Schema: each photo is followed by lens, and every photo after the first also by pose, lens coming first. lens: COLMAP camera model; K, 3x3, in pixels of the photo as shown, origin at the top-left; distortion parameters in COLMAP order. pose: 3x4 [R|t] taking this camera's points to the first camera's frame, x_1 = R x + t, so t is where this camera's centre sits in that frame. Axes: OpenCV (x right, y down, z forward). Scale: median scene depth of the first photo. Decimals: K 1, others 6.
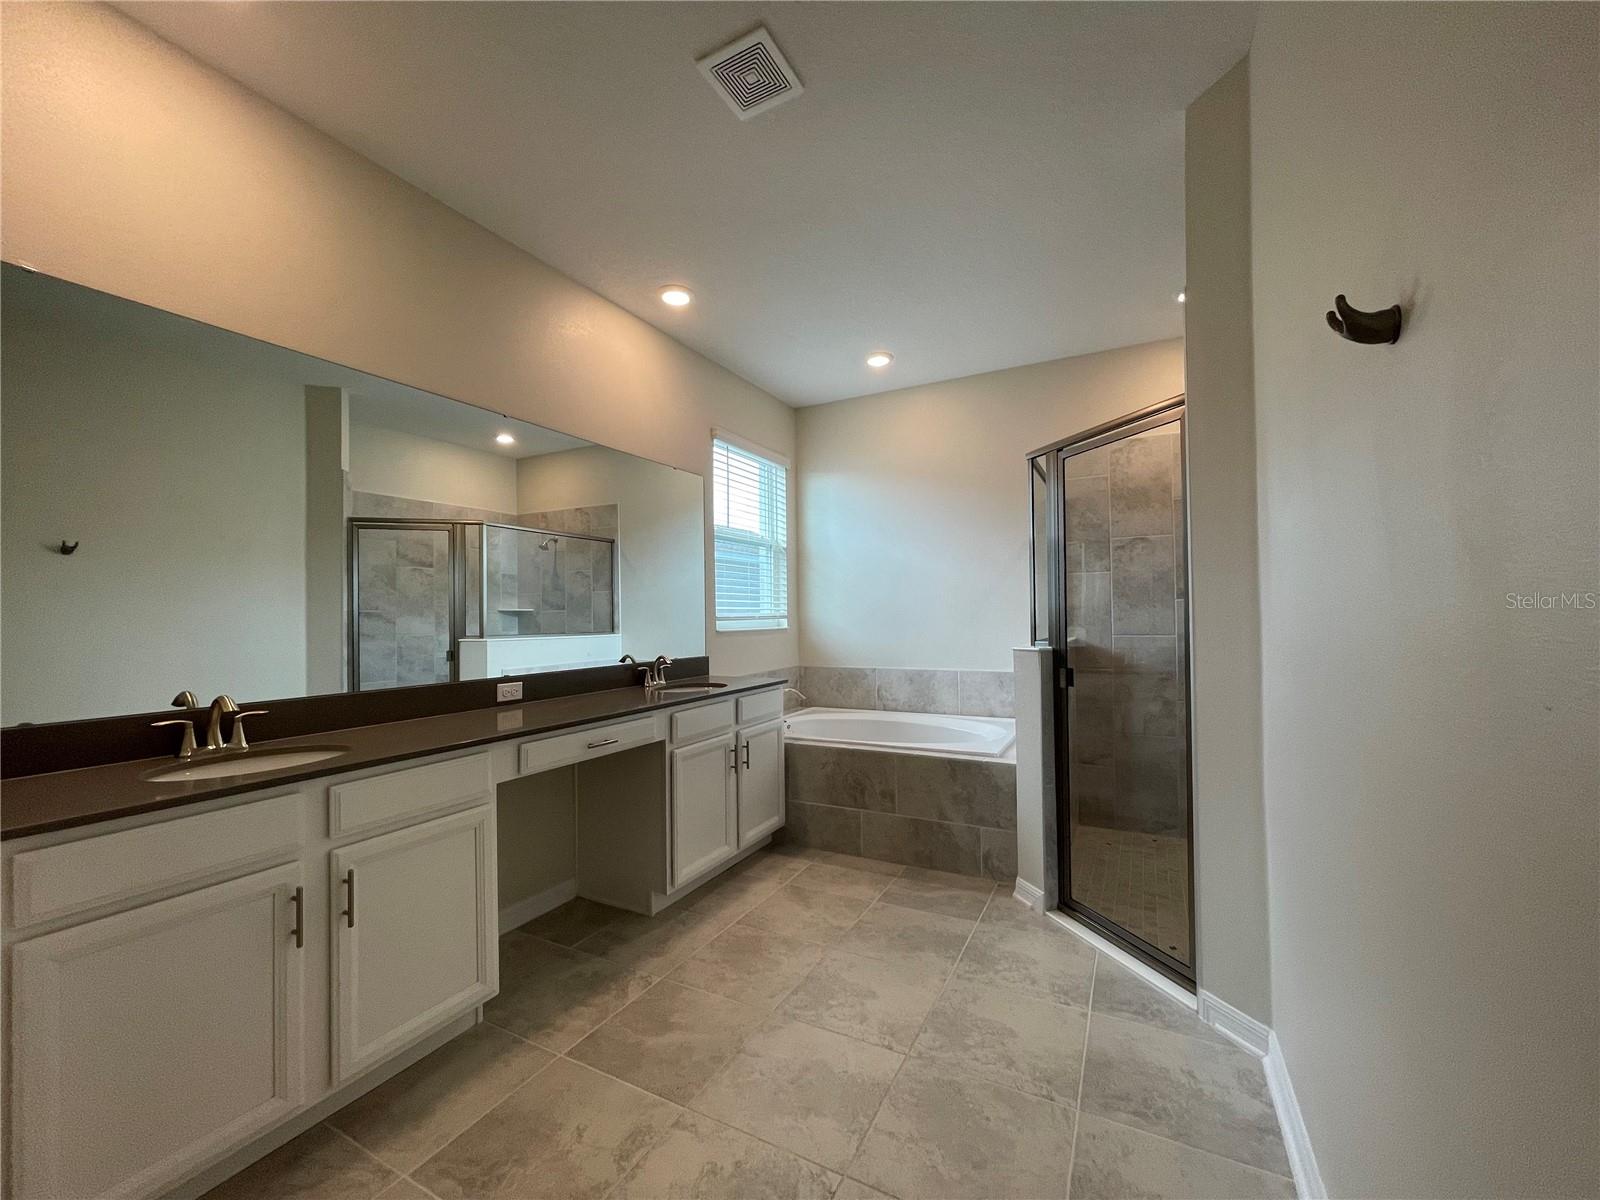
lens RADIAL K [[646.7, 0, 799.1], [0, 646.7, 608.7], [0, 0, 1]] dist [-0.007706, 0.005137]
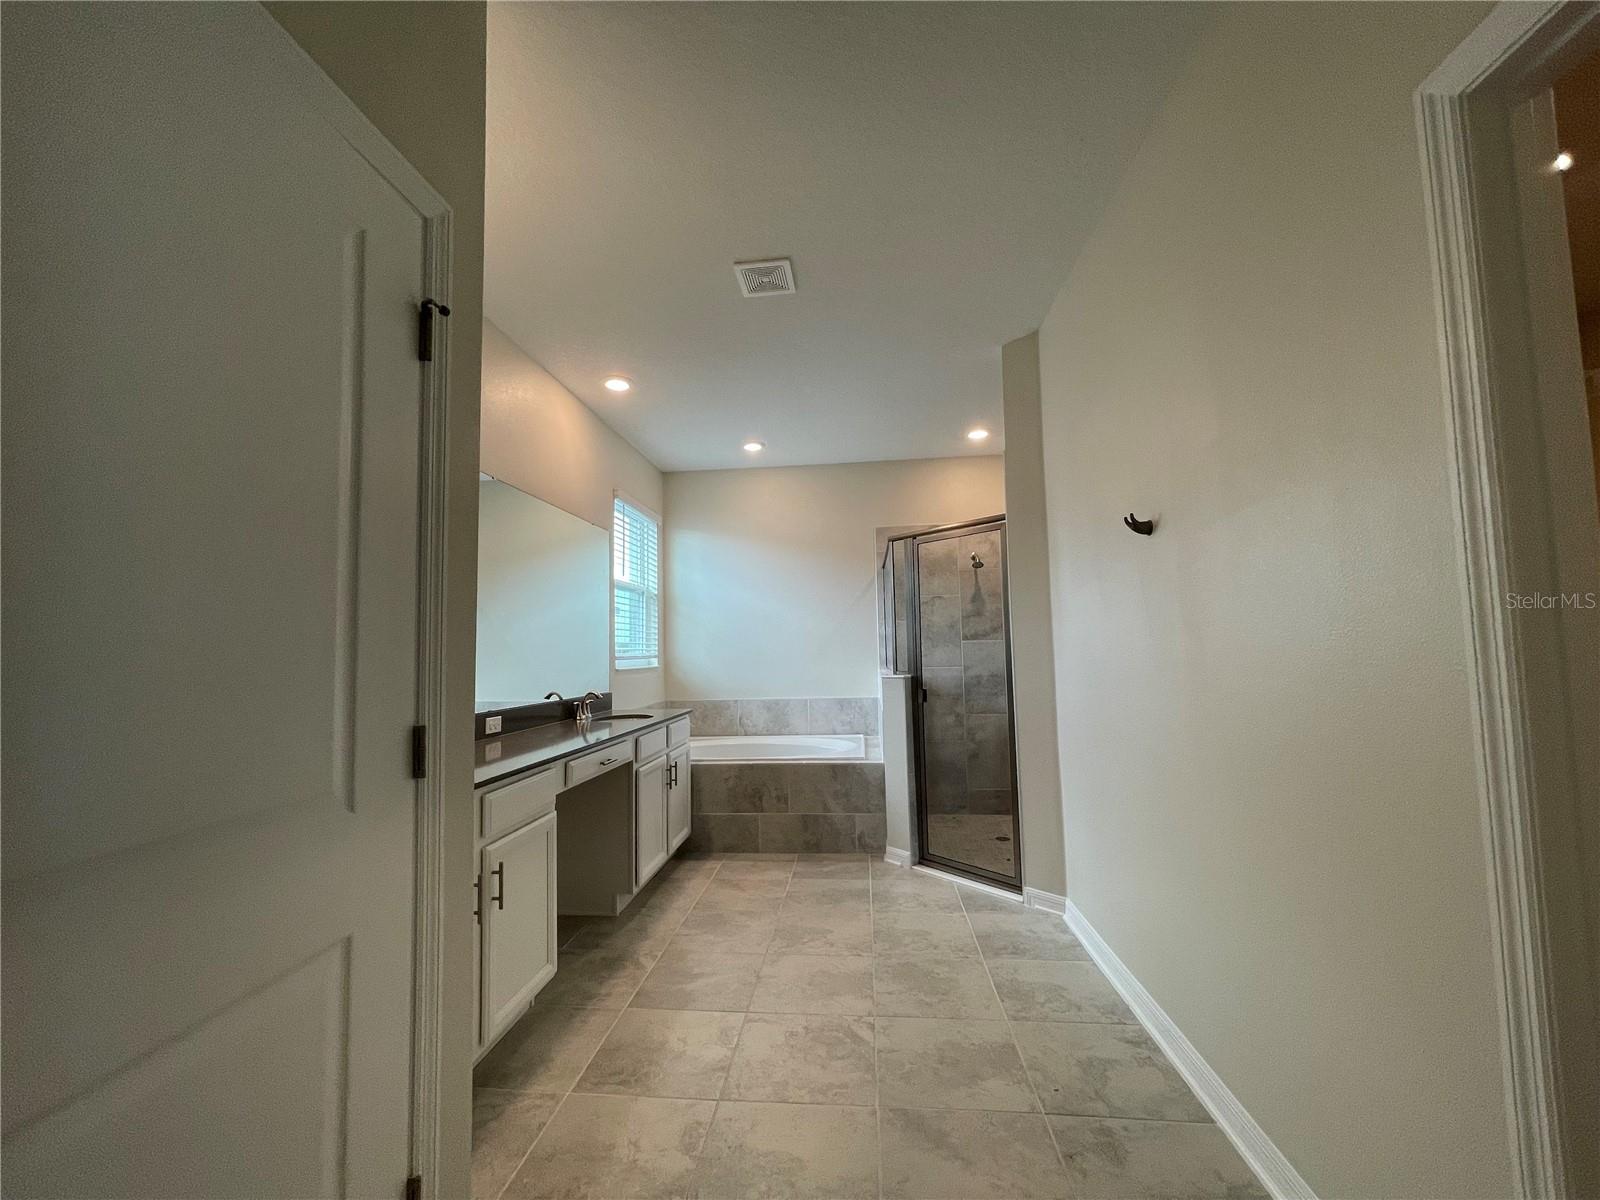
lens RADIAL K [[646.7, 0, 799.1], [0, 646.7, 608.7], [0, 0, 1]] dist [-0.007706, 0.005137]
pose [[0.925736, 0.018748, 0.377706, -0.335929], [0.004650, 0.998131, -0.060940, -0.000542], [-0.378142, 0.058171, 0.923918, -0.199901]]
